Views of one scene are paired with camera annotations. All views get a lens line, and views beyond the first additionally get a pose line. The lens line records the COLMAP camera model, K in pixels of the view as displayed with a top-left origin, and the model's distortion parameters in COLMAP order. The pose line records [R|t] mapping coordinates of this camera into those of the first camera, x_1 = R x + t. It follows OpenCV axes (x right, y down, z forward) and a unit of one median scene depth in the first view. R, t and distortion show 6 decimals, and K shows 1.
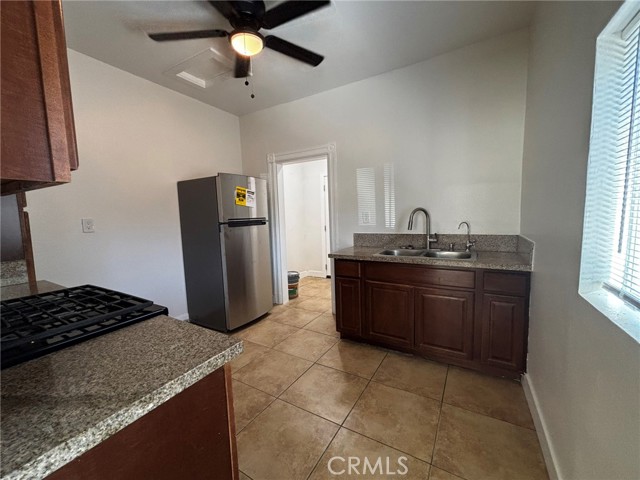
lens RADIAL K [[259.4, 0, 322.1], [0, 259.4, 235.7], [0, 0, 1]] dist [0.004121, -0.000881]
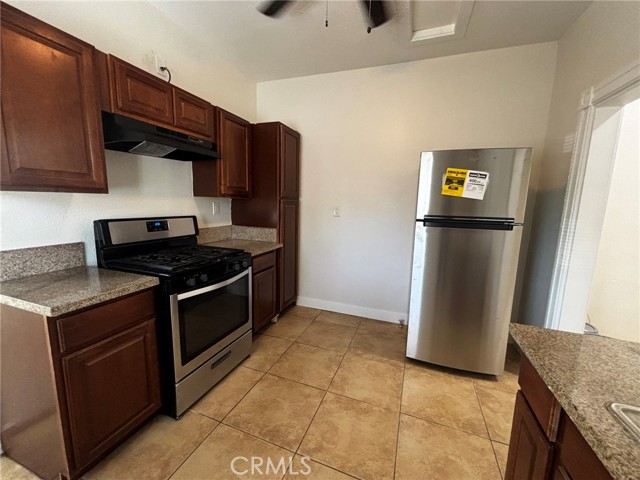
lens RADIAL K [[259.4, 0, 319.7], [0, 259.4, 239.6], [0, 0, 1]] dist [0.004121, -0.000881]
pose [[0.171612, 0.168965, -0.970567, 0.292595], [-0.113698, 0.981996, 0.150851, -0.068510], [0.978582, 0.084464, 0.187733, 0.544828]]
